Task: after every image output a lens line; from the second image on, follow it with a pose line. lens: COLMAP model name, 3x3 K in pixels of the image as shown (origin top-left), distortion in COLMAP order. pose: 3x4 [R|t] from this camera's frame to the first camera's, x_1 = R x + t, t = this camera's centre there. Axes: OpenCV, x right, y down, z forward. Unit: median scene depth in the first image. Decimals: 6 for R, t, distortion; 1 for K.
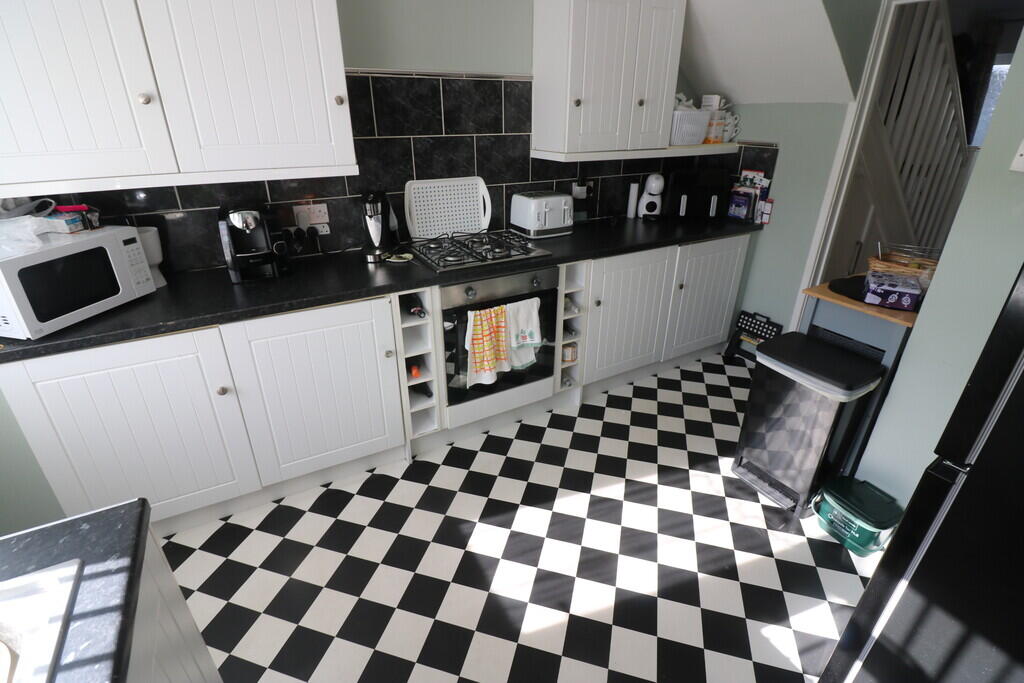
lens RADIAL K [[483.8, 0, 509.7], [0, 483.8, 341.2], [0, 0, 1]] dist [-0.000707, -0.001036]
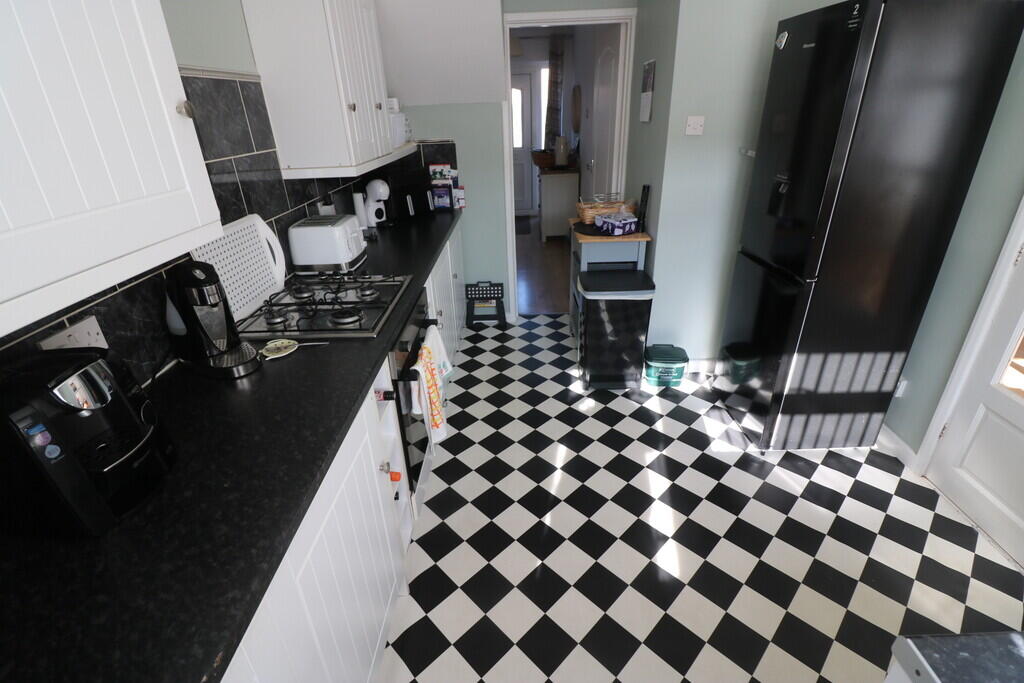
lens RADIAL K [[483.8, 0, 512.0], [0, 483.8, 337.8], [0, 0, 1]] dist [-0.000707, -0.001036]
pose [[0.482248, -0.395510, 0.781670, -0.493576], [0.408888, 0.890748, 0.198440, -0.159637], [-0.774756, 0.223918, 0.591281, 0.317152]]
